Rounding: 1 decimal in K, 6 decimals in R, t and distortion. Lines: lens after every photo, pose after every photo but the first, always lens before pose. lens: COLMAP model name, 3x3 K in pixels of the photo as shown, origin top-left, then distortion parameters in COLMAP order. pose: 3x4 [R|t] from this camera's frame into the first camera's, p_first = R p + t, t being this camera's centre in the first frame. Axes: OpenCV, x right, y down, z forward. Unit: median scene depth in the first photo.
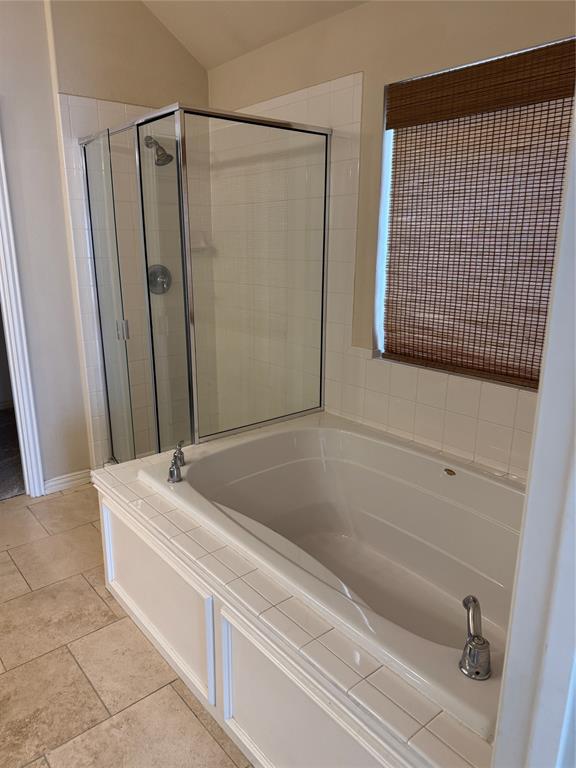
lens RADIAL K [[545.8, 0, 288.0], [0, 545.8, 384.0], [0, 0, 1]] dist [0.030203, -0.028577]
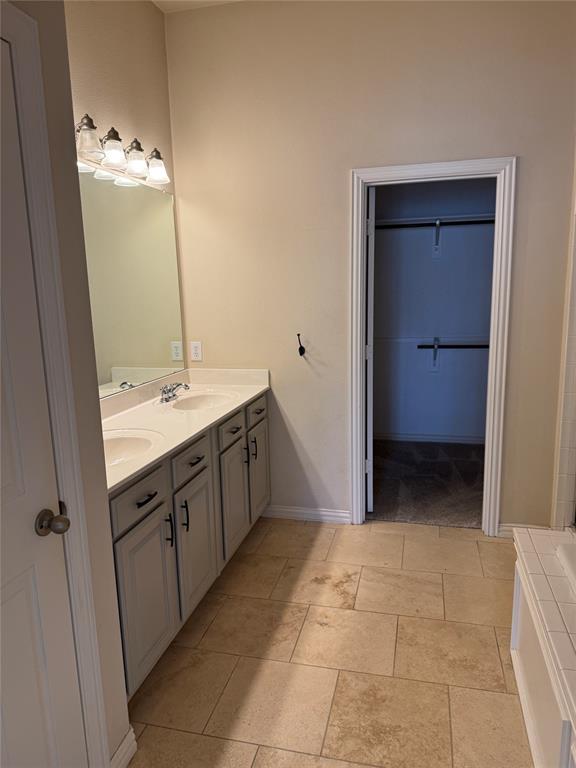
lens RADIAL K [[545.8, 0, 288.0], [0, 545.8, 384.0], [0, 0, 1]] dist [0.030203, -0.028577]
pose [[0.585825, 0.126425, -0.800516, 0.154274], [-0.182084, 0.983037, 0.022000, -0.039922], [0.789718, 0.132873, 0.598907, 0.074374]]
